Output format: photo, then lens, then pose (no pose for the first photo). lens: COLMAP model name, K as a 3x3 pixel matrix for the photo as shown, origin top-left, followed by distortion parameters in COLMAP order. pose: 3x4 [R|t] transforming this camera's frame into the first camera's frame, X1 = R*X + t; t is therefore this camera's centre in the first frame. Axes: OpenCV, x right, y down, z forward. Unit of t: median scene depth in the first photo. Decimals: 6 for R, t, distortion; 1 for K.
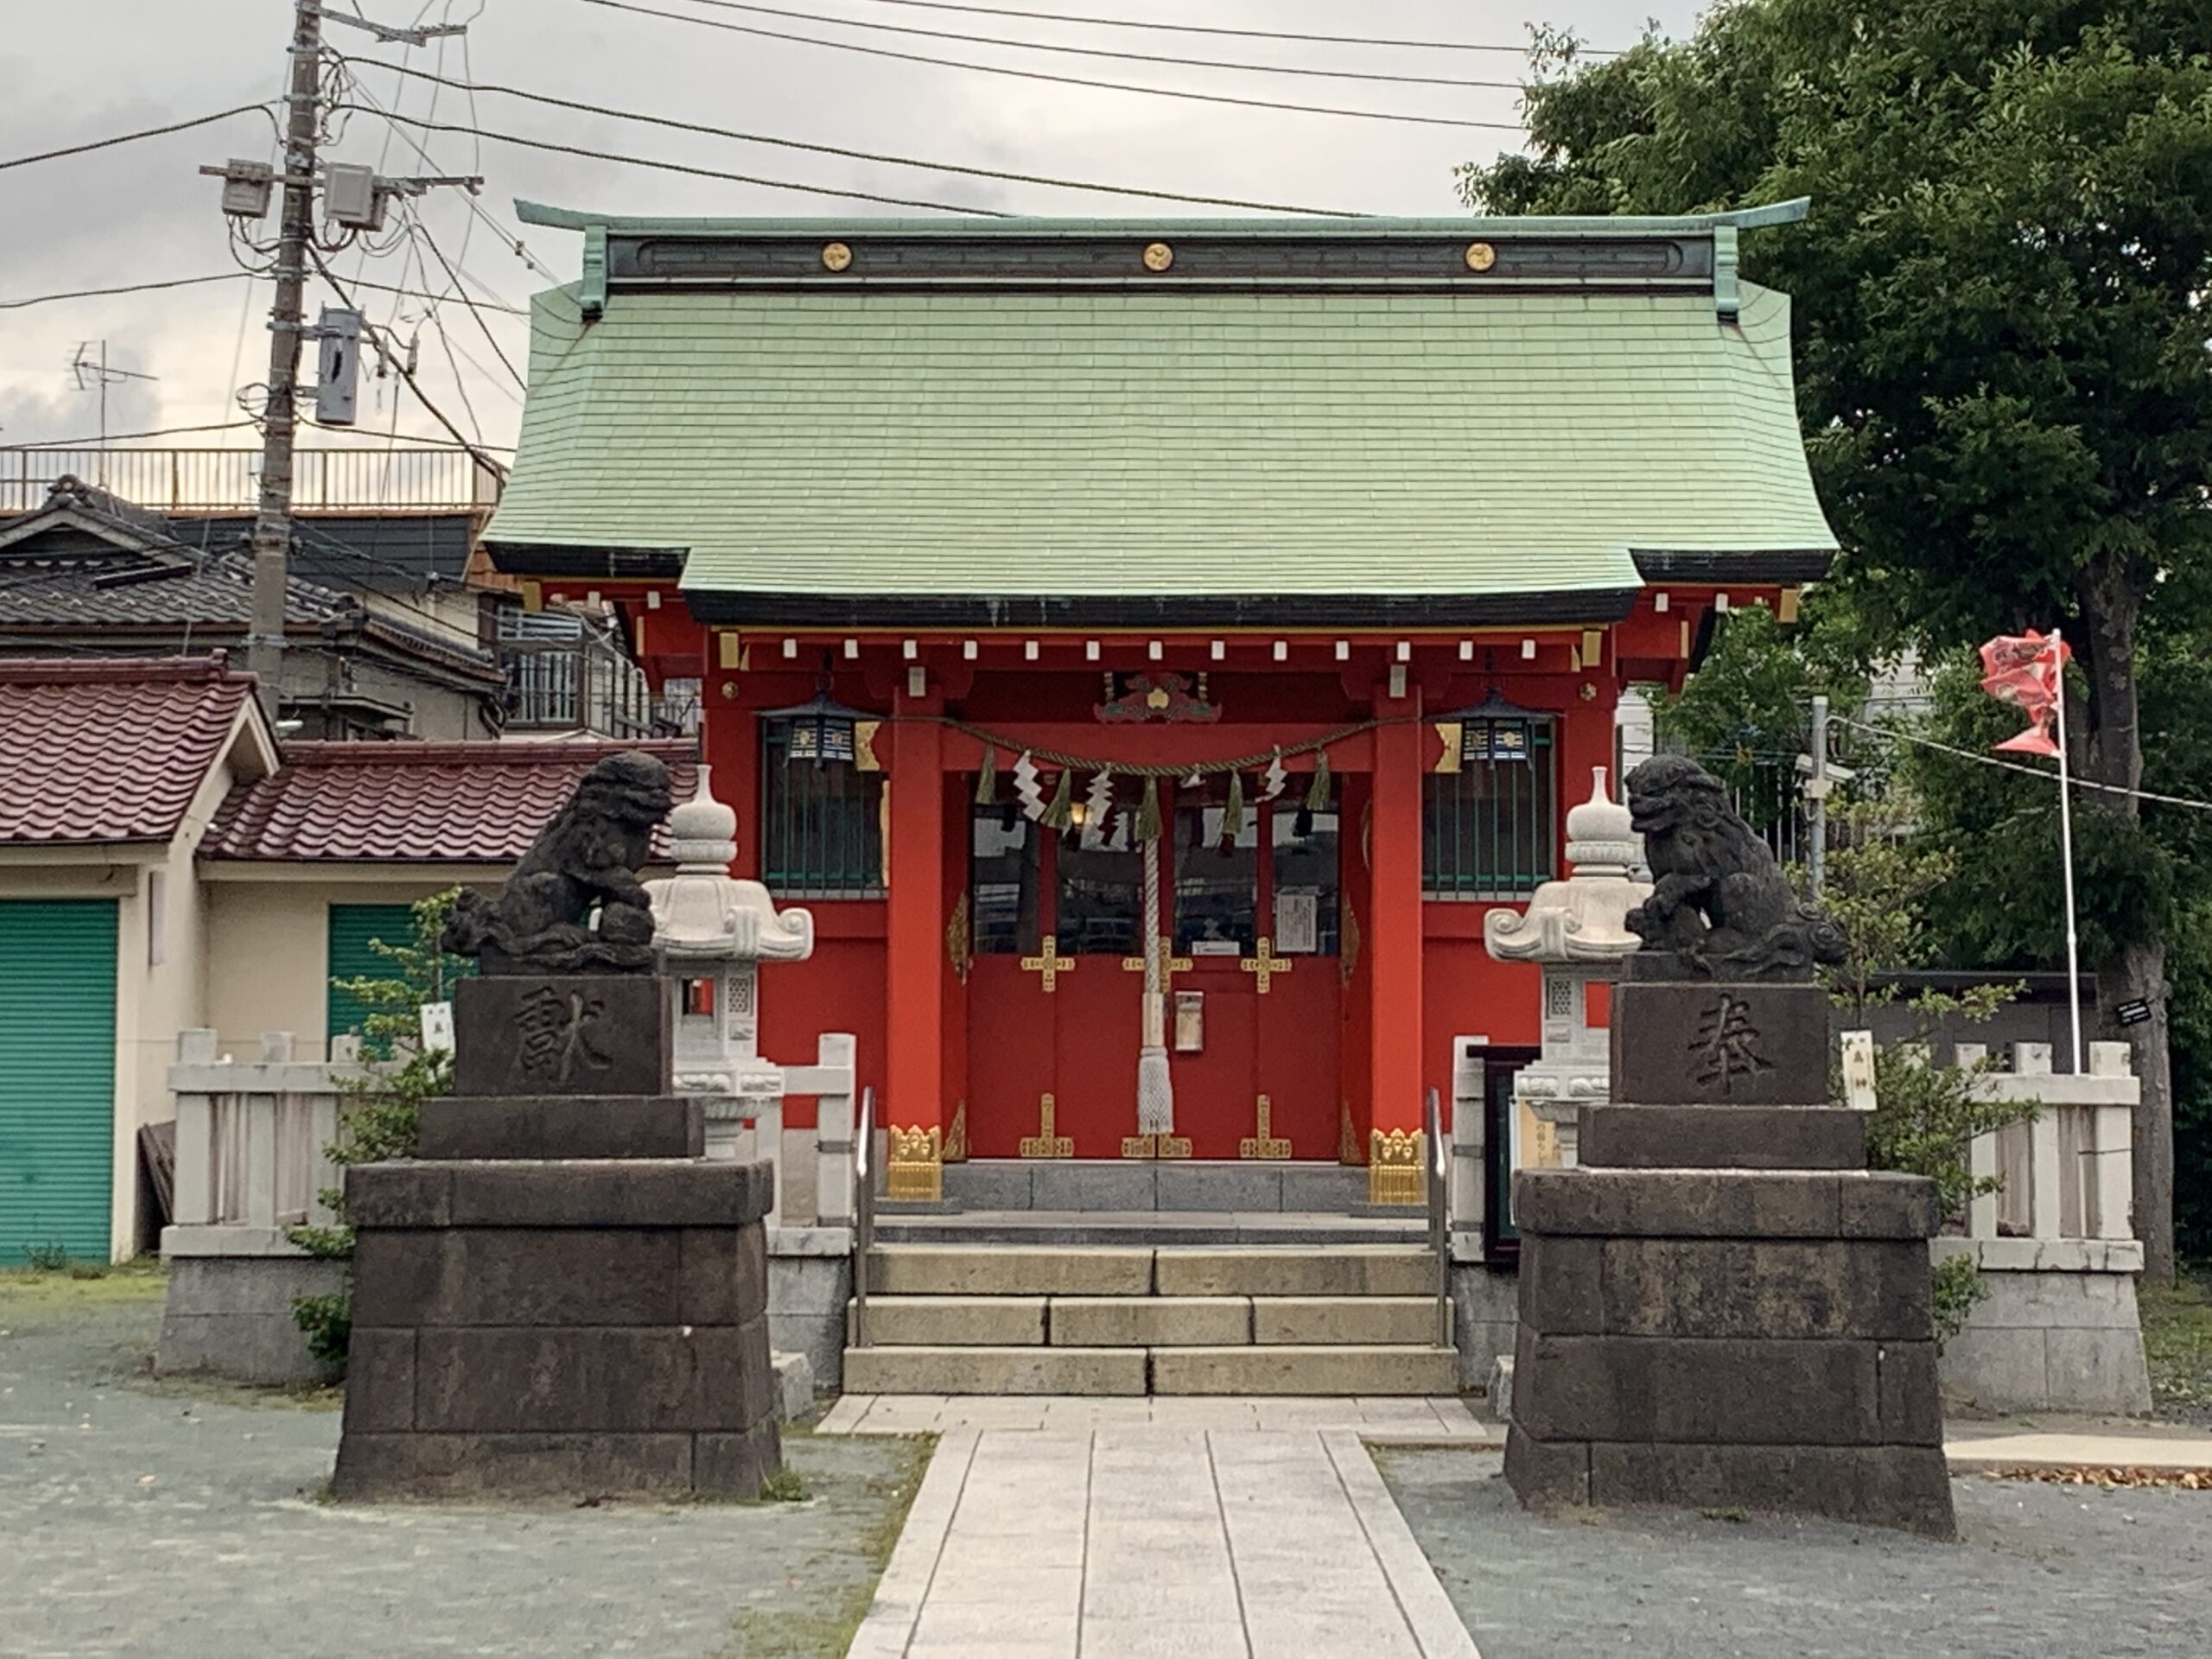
lens RADIAL K [[4918.2, 0, 1106.0], [0, 4918.2, 829.5], [0, 0, 1]] dist [0.094887, 0.558688]
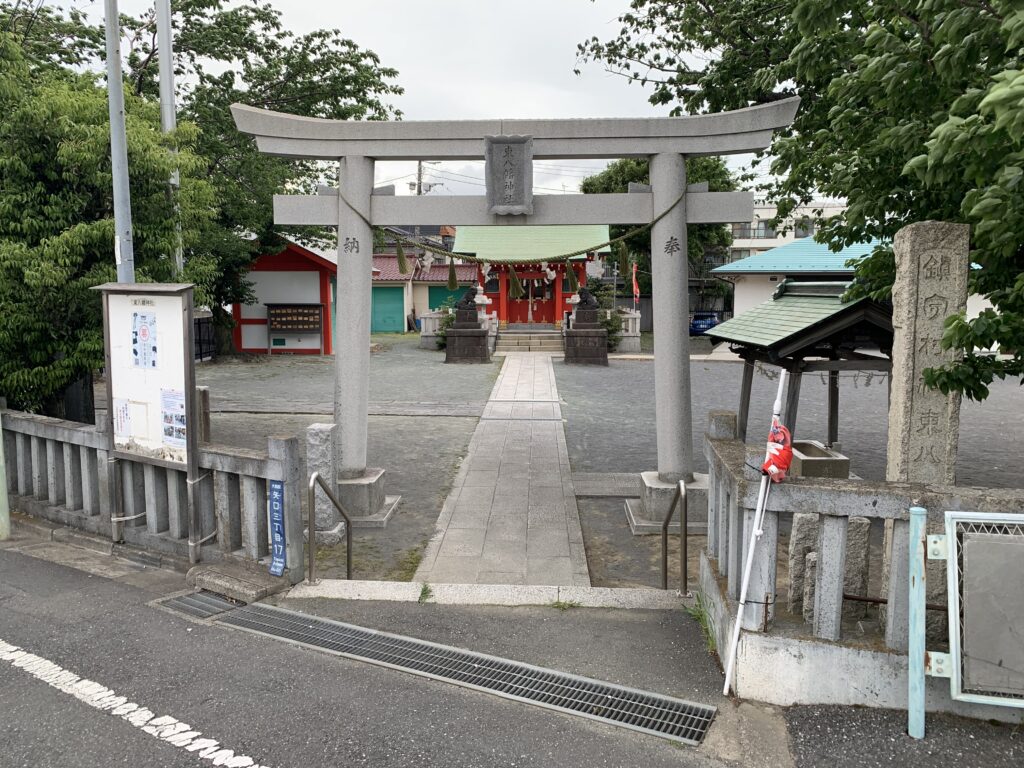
lens RADIAL K [[770.9, 0, 512.0], [0, 770.9, 384.0], [0, 0, 1]] dist [-0.003890, -0.005109]
pose [[0.999618, -0.002403, -0.027533, 0.015262], [0.006992, 0.985798, 0.167789, -0.062090], [0.026739, -0.167917, 0.985438, -0.400076]]
